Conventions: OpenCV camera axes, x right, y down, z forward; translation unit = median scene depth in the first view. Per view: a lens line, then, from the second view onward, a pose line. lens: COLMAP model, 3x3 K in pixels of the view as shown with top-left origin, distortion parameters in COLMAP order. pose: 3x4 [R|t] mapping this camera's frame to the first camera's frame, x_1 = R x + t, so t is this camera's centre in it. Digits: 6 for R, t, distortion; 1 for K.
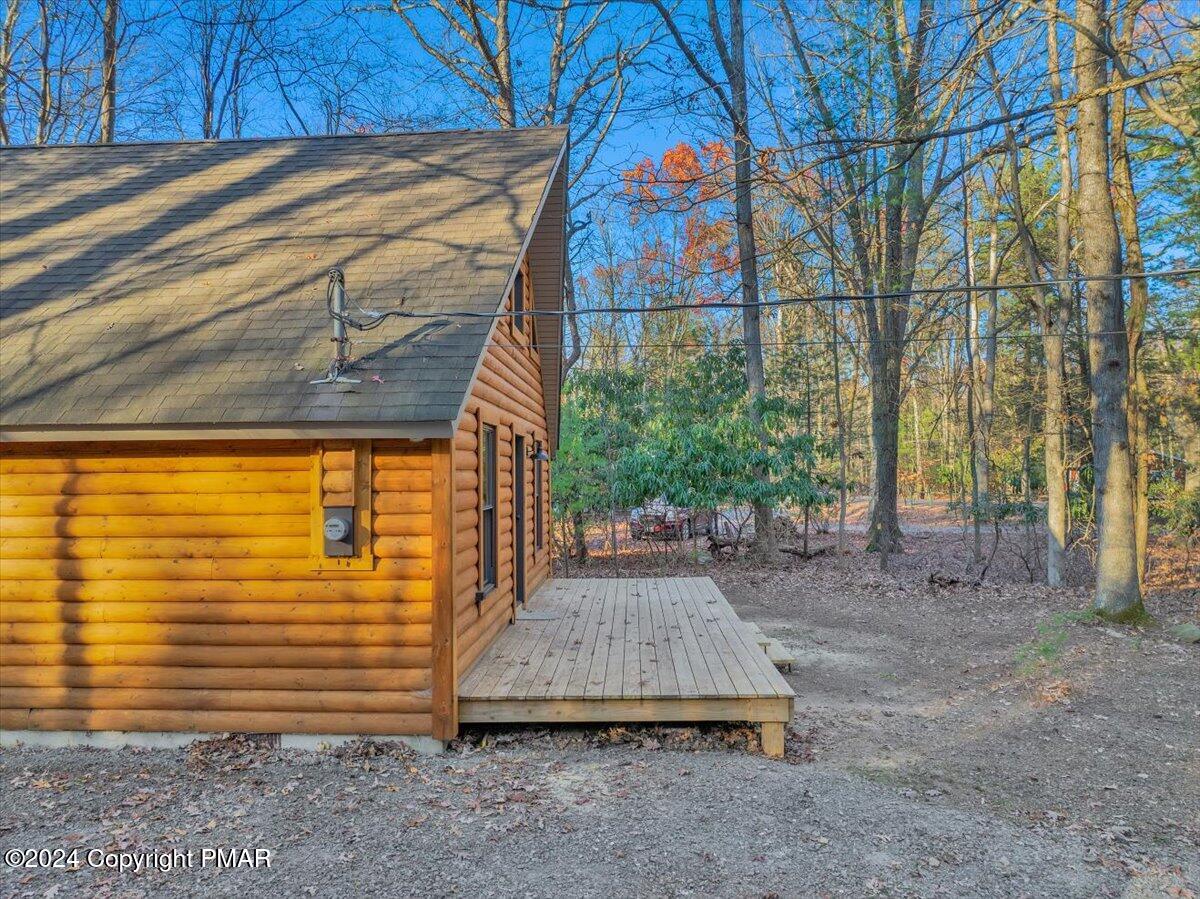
lens RADIAL K [[852.6, 0, 599.4], [0, 852.6, 453.5], [0, 0, 1]] dist [-0.036787, -0.002253]
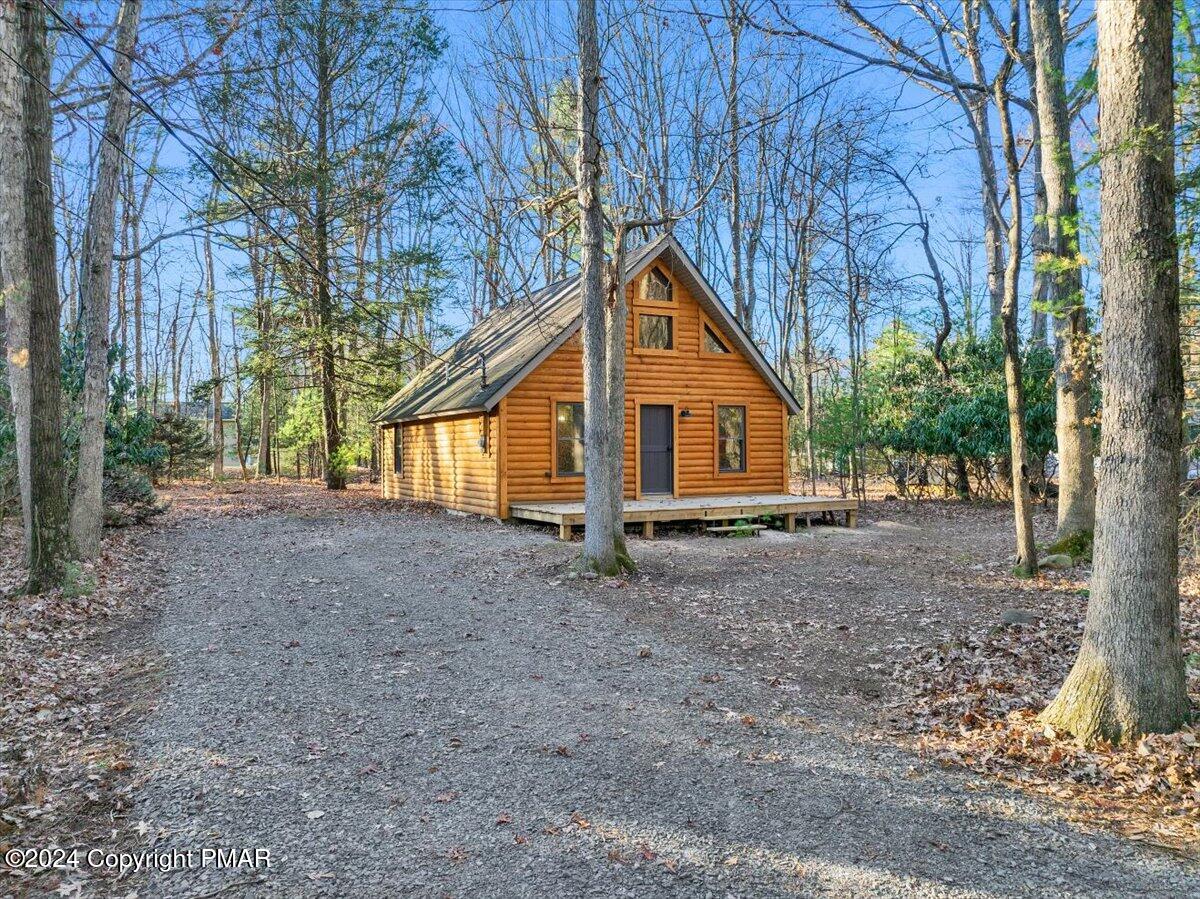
lens RADIAL K [[852.6, 0, 602.2], [0, 852.6, 448.5], [0, 0, 1]] dist [-0.036787, -0.002253]
pose [[0.507830, 0.004561, -0.861445, 2.347547], [0.022660, 0.999569, 0.018651, 0.061136], [0.861159, -0.028992, 0.507508, -0.114162]]
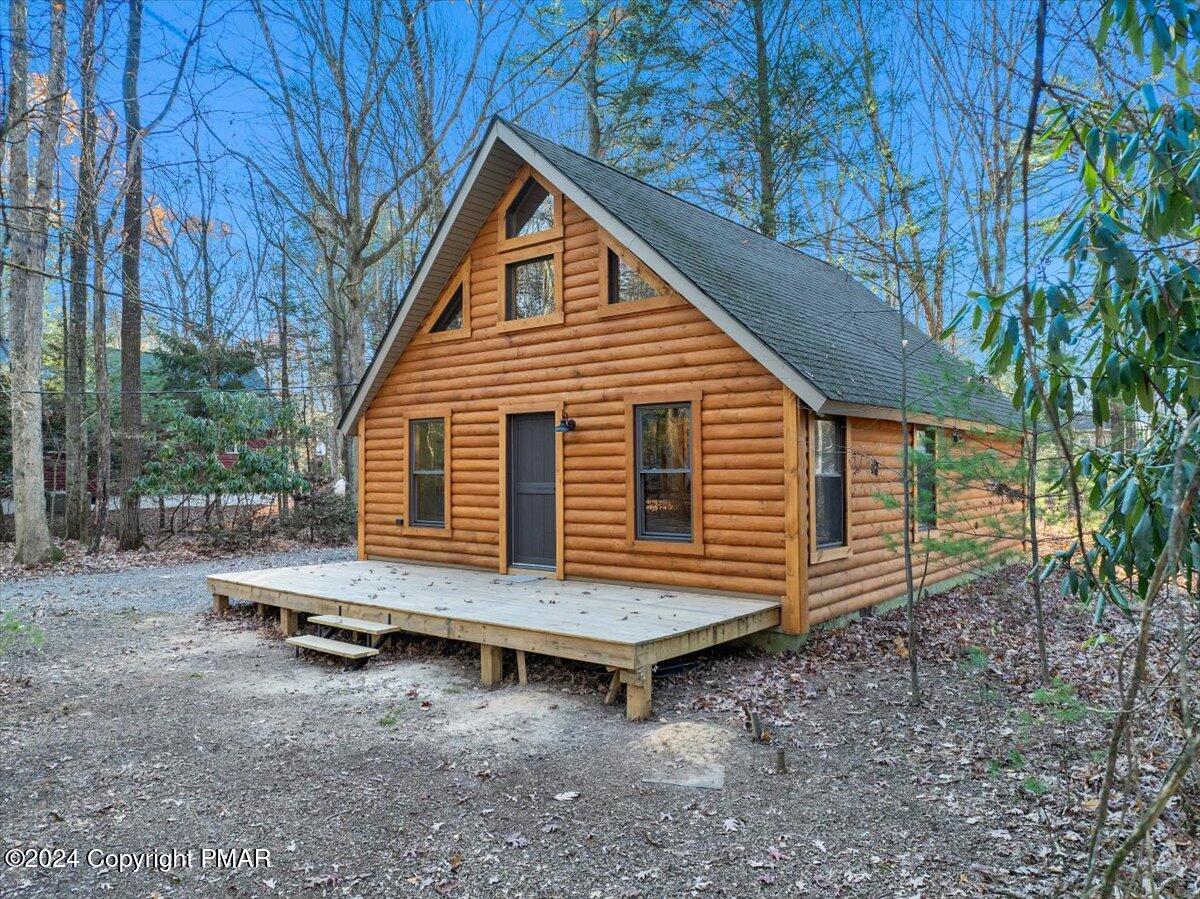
lens RADIAL K [[852.6, 0, 598.8], [0, 852.6, 451.8], [0, 0, 1]] dist [-0.036787, -0.002253]
pose [[-0.598227, -0.007788, -0.801289, 1.166561], [0.028170, 0.999130, -0.030742, 0.104573], [0.800832, -0.040963, -0.597487, 2.740776]]
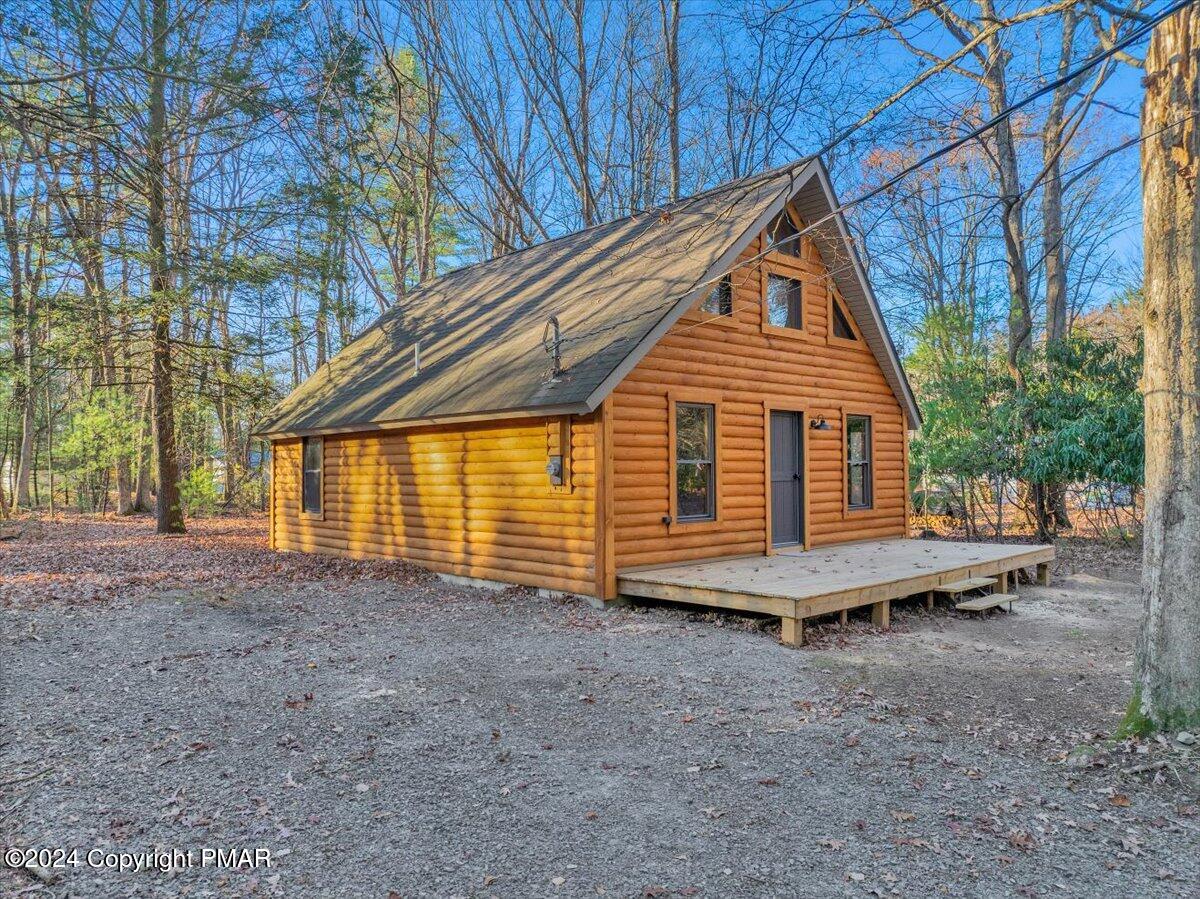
lens RADIAL K [[852.6, 0, 596.2], [0, 852.6, 451.6], [0, 0, 1]] dist [-0.036787, -0.002253]
pose [[0.709400, -0.010019, -0.704735, 0.941455], [0.016943, 0.999852, 0.002841, 0.049863], [0.704603, -0.013956, 0.709465, -0.151163]]
